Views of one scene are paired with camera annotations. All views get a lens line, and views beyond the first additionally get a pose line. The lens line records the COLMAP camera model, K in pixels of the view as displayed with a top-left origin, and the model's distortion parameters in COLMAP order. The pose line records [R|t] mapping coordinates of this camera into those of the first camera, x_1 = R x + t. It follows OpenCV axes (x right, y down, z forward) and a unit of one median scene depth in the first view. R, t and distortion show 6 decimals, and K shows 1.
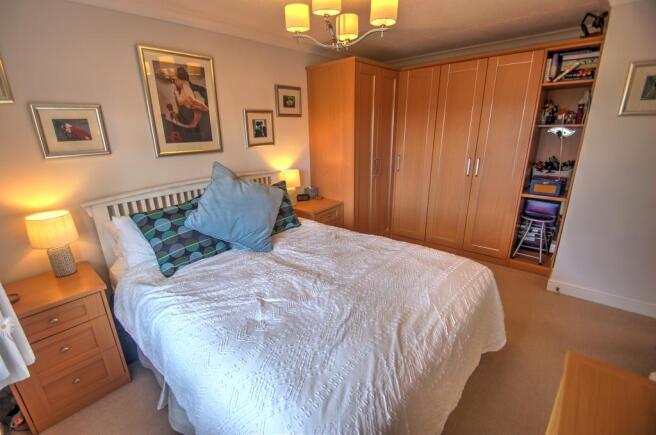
lens RADIAL K [[277.7, 0, 328.0], [0, 277.7, 217.5], [0, 0, 1]] dist [-0.001188, -0.000178]
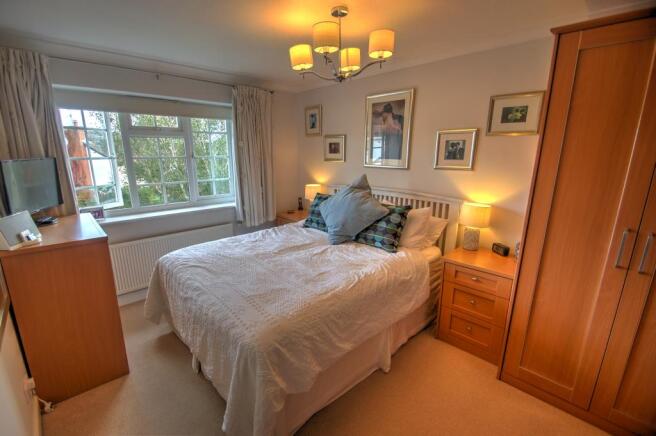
lens RADIAL K [[296.2, 0, 328.0], [0, 296.2, 218.0], [0, 0, 1]] dist [-0.000457, -0.000045]
pose [[-0.109767, 0.264286, -0.958177, 0.946980], [-0.294201, 0.912168, 0.285299, -0.338301], [0.949419, 0.313213, -0.022373, 0.871641]]
